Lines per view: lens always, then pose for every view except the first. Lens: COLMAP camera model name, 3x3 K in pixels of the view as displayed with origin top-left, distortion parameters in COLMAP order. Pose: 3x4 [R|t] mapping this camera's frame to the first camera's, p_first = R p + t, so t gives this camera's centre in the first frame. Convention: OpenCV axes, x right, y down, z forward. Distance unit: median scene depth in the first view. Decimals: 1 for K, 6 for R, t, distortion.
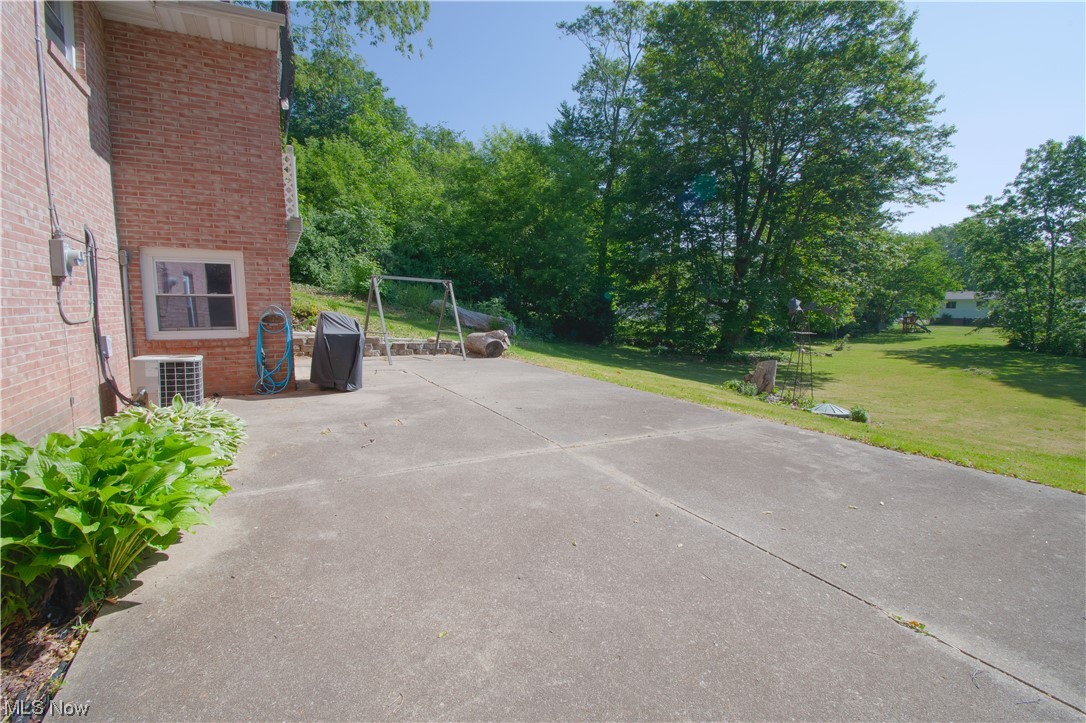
lens RADIAL K [[480.4, 0, 532.2], [0, 480.4, 364.0], [0, 0, 1]] dist [-0.014288, -0.009652]
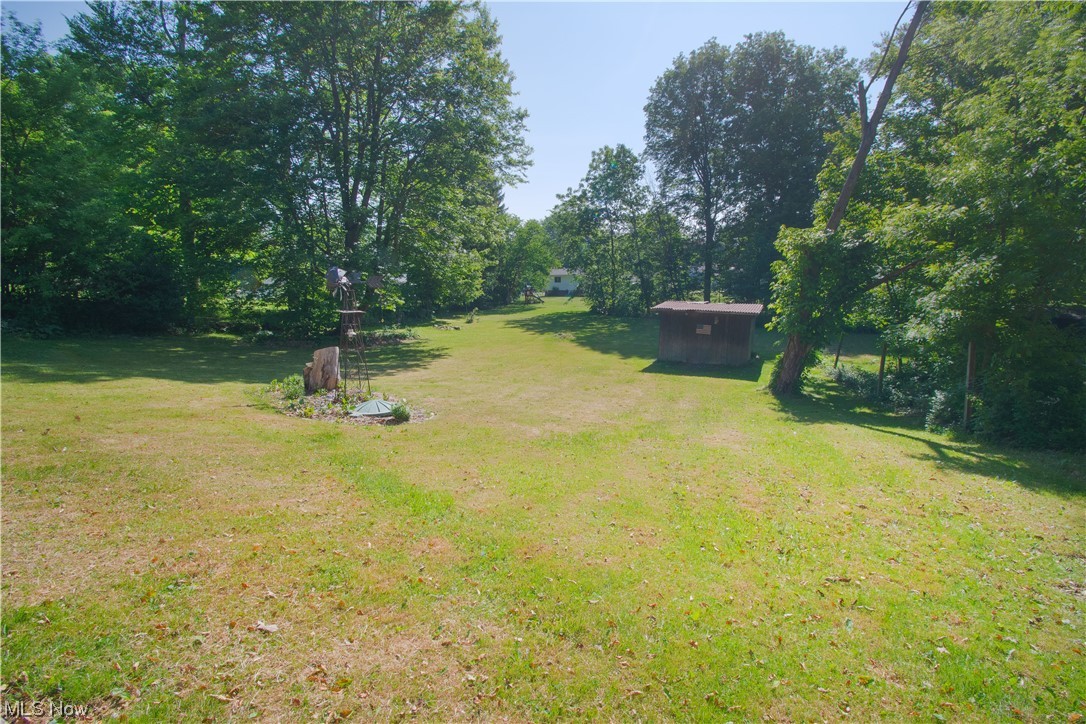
lens RADIAL K [[480.4, 0, 538.8], [0, 480.4, 365.0], [0, 0, 1]] dist [-0.014288, -0.009652]
pose [[0.788913, -0.108528, 0.604846, 0.120575], [0.078429, 0.994014, 0.076061, -0.004619], [-0.609480, -0.012569, 0.792702, 0.064379]]
